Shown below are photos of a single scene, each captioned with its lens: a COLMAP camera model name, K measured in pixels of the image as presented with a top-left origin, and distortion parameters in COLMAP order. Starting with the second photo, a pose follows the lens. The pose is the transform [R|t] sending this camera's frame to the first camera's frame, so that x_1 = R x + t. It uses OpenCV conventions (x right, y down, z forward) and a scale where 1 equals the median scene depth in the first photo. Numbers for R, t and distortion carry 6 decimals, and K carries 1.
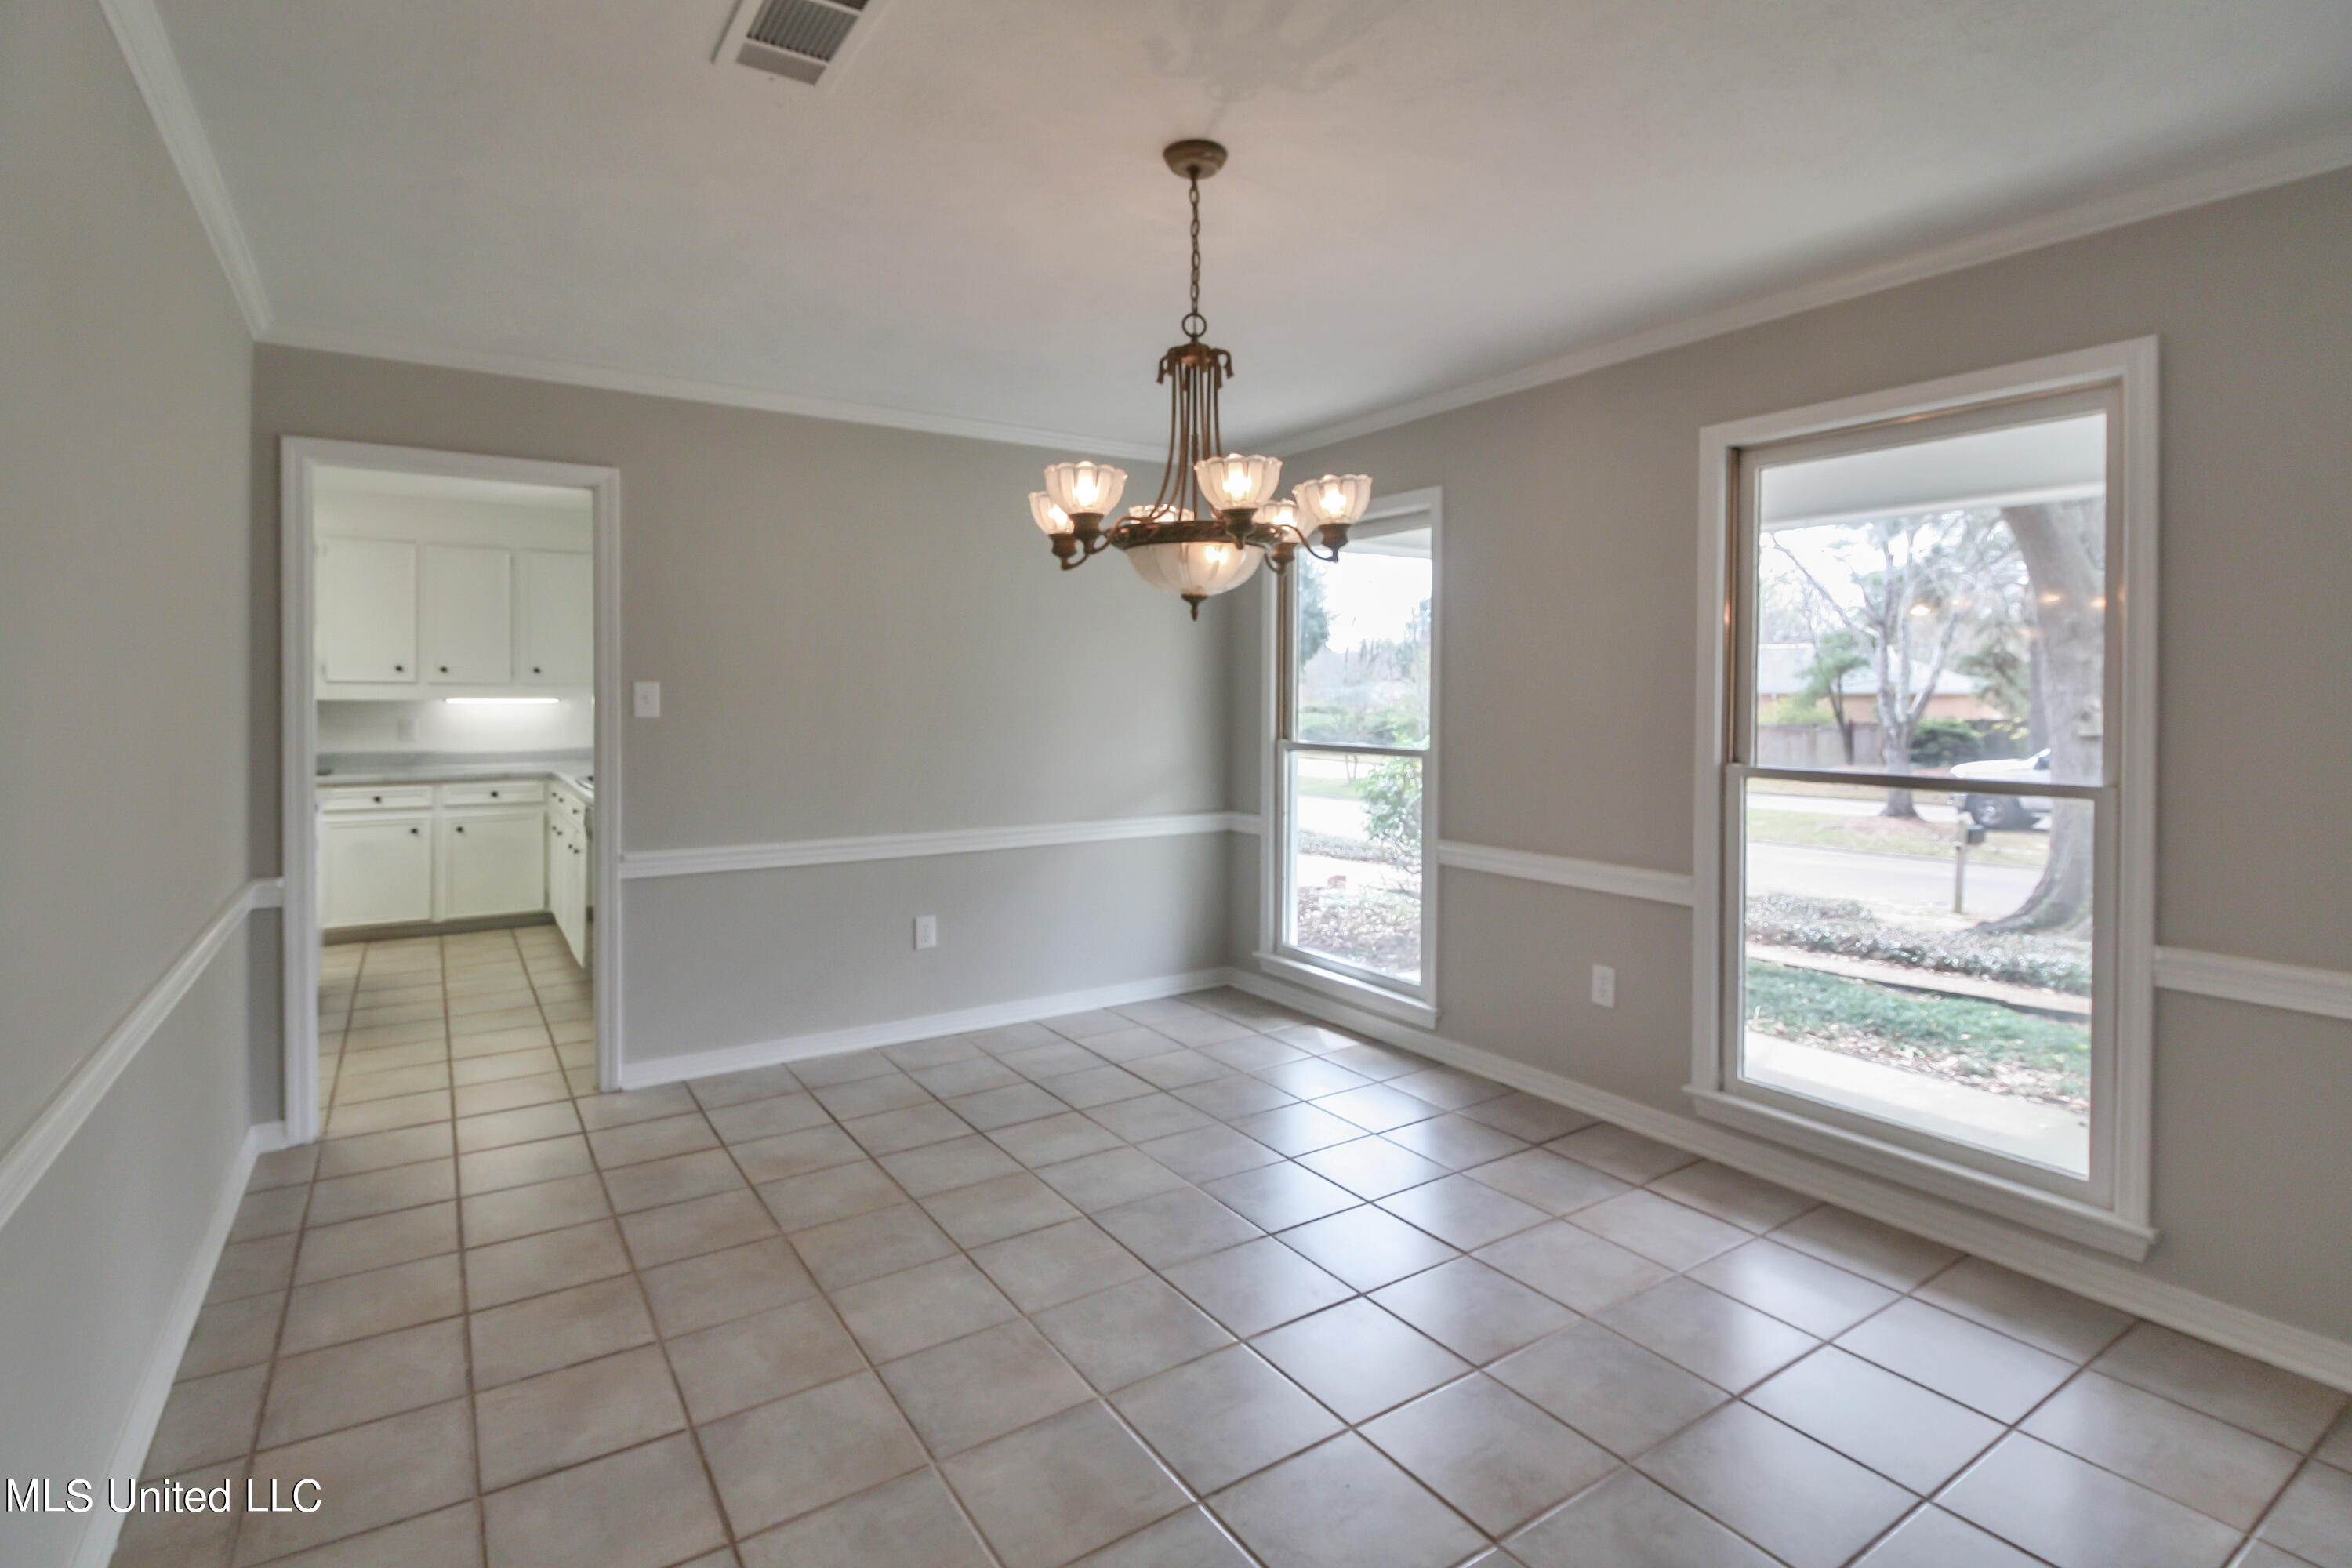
lens RADIAL K [[1134.3, 0, 1180.7], [0, 1134.3, 692.8], [0, 0, 1]] dist [0.001448, 0.000131]
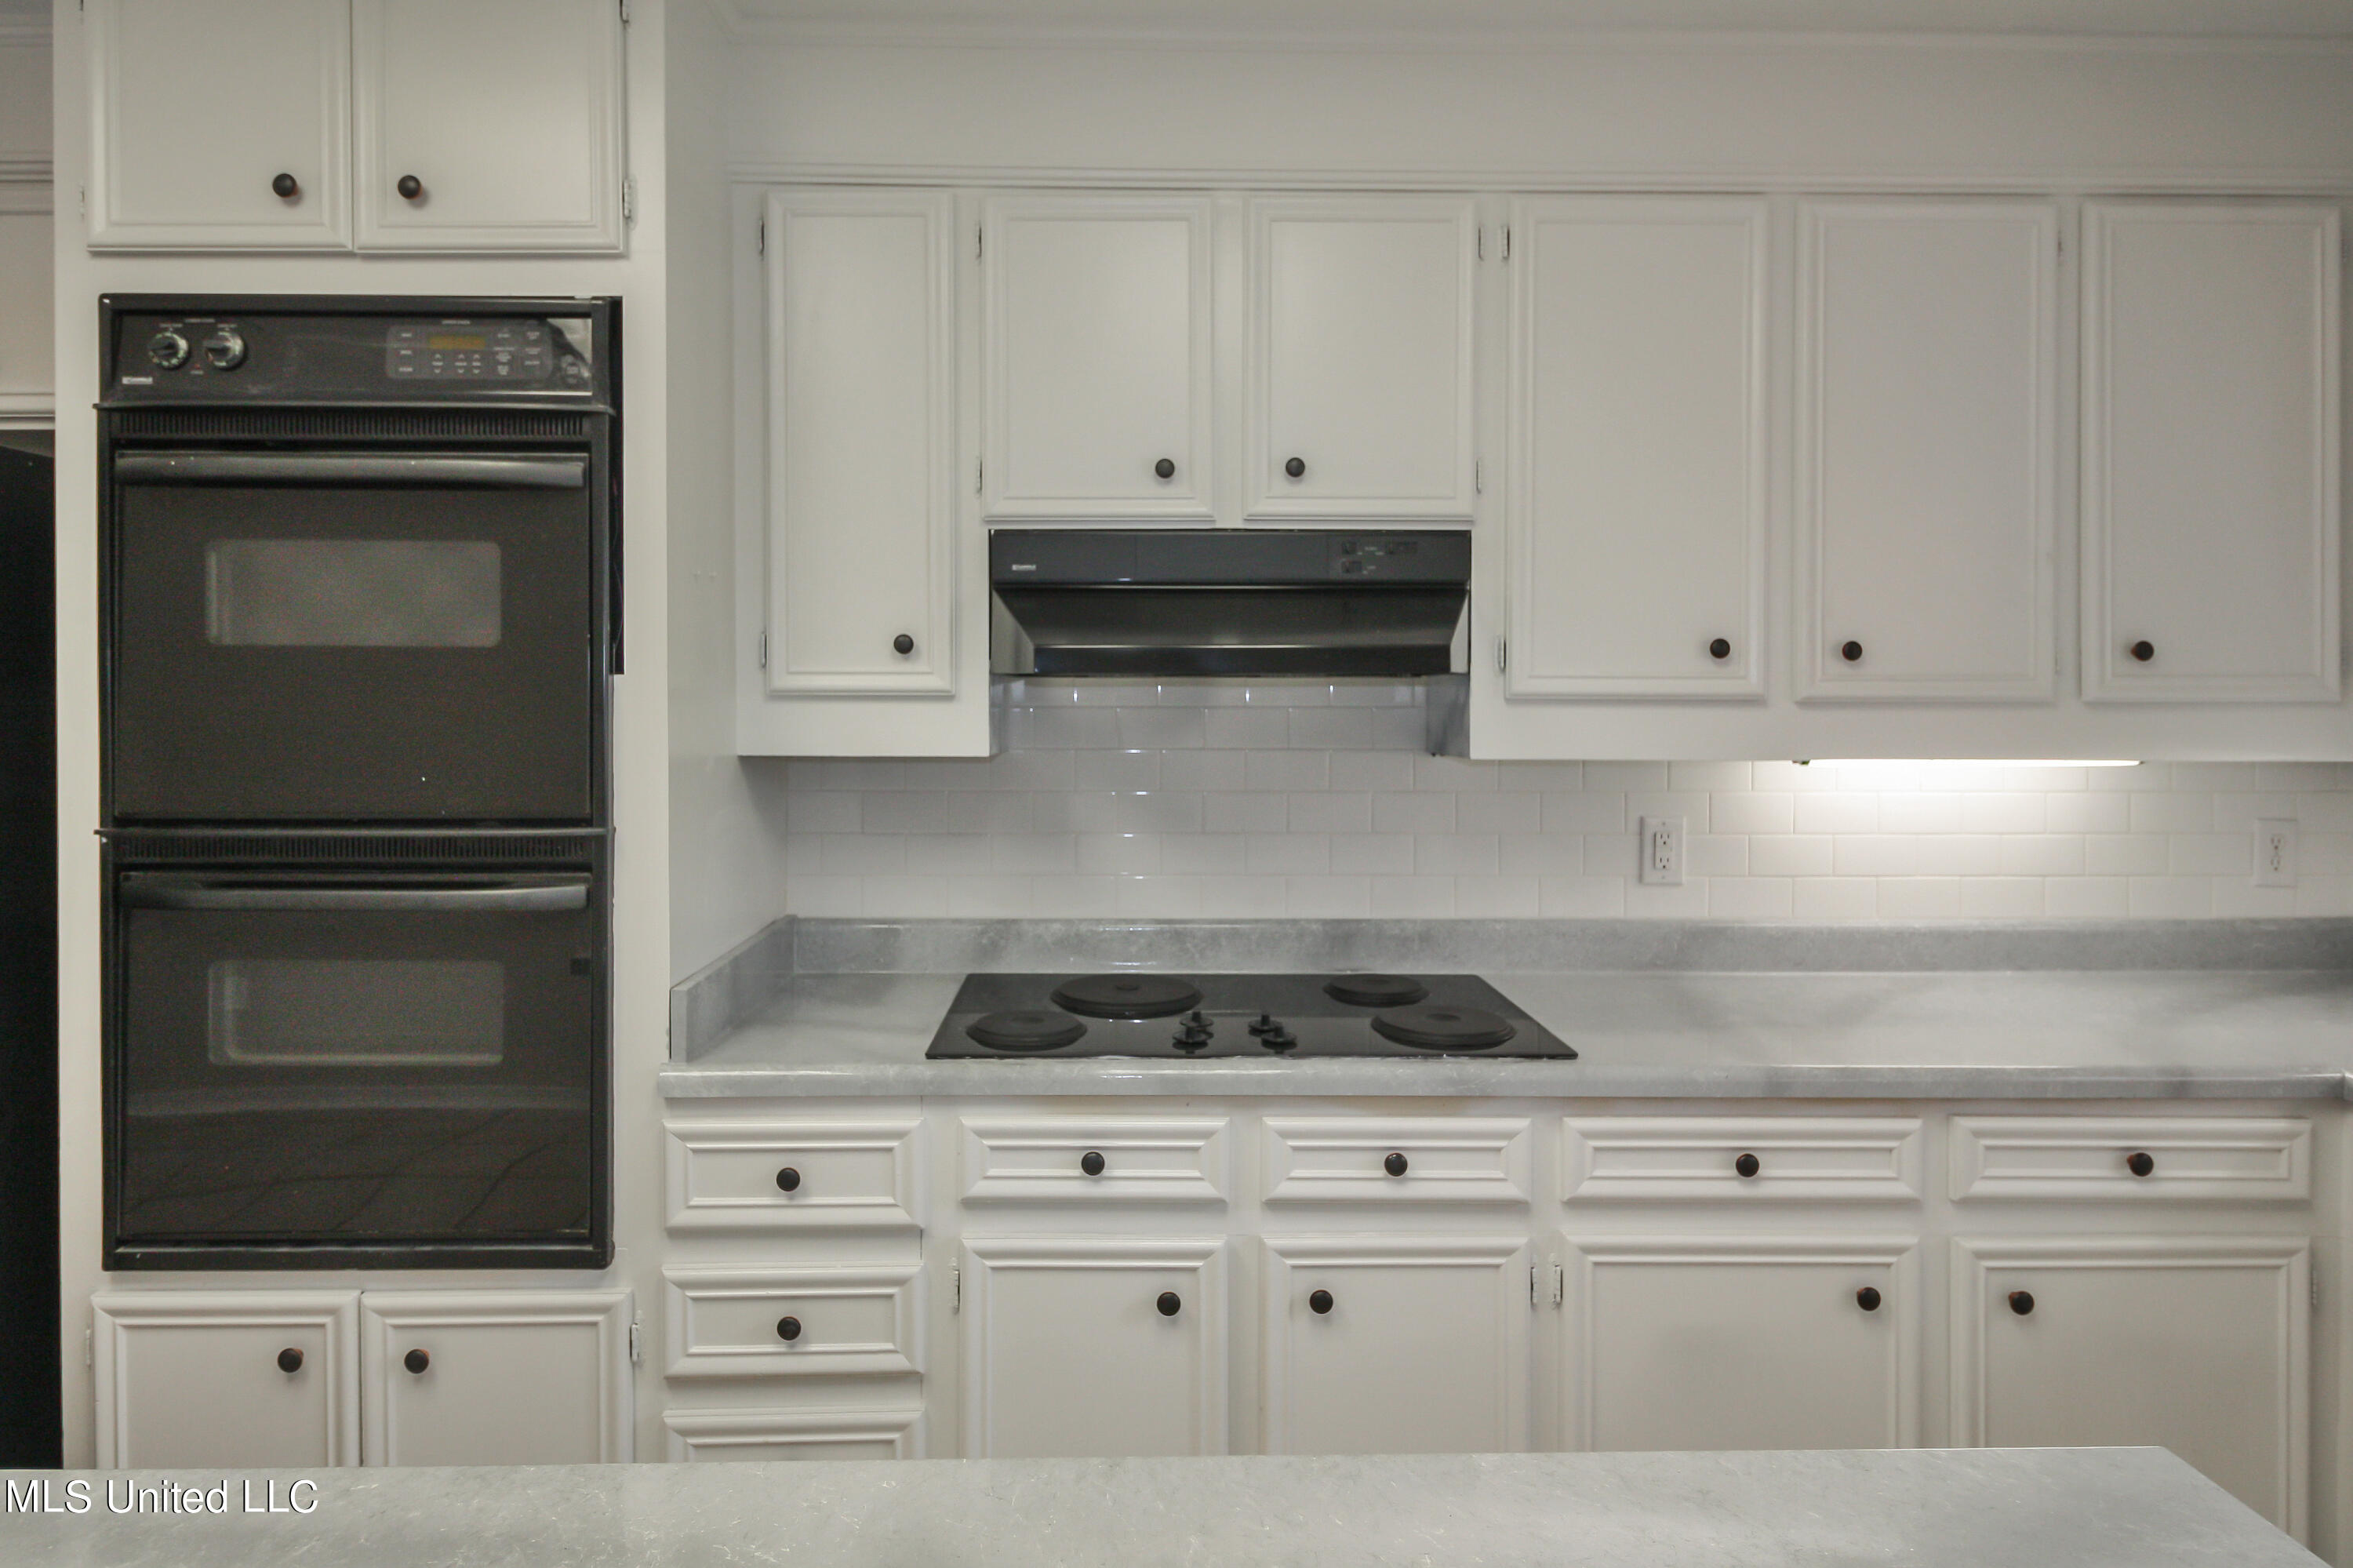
lens RADIAL K [[1352.0, 0, 1175.5], [0, 1352.0, 715.3], [0, 0, 1]] dist [0.005645, 0.001144]
pose [[0.840070, 0.002523, -0.542472, -1.014198], [-0.004407, 0.999988, -0.002174, -0.006007], [0.542460, 0.004217, 0.840071, 1.059329]]
